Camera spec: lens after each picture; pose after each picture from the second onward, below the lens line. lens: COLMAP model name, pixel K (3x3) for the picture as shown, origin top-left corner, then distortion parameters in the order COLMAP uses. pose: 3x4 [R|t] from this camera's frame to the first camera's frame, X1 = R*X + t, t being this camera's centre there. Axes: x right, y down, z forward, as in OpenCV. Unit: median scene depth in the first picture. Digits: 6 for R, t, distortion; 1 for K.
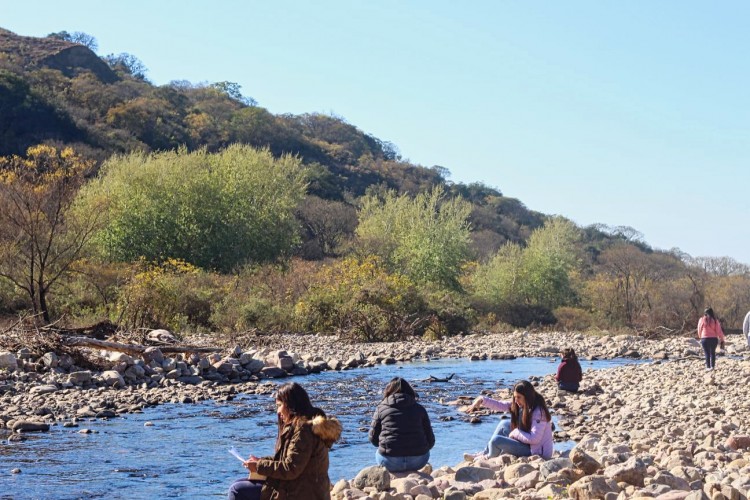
lens RADIAL K [[1766.8, 0, 375.0], [0, 1766.8, 250.0], [0, 0, 1]] dist [-0.083454, -0.050077]
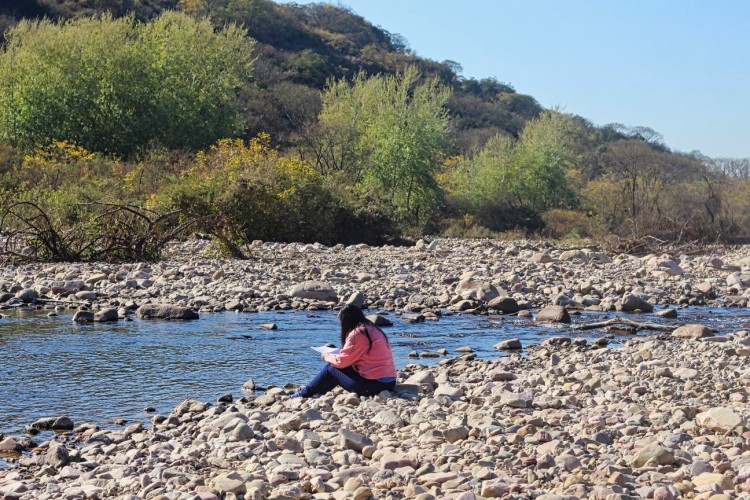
lens RADIAL K [[1766.8, 0, 375.0], [0, 1766.8, 250.0], [0, 0, 1]] dist [-0.083454, -0.050077]
pose [[0.999765, 0.017907, -0.012179, 0.023148], [-0.017191, 0.998253, 0.056533, 0.003778], [0.013170, -0.056311, 0.998326, 0.105951]]
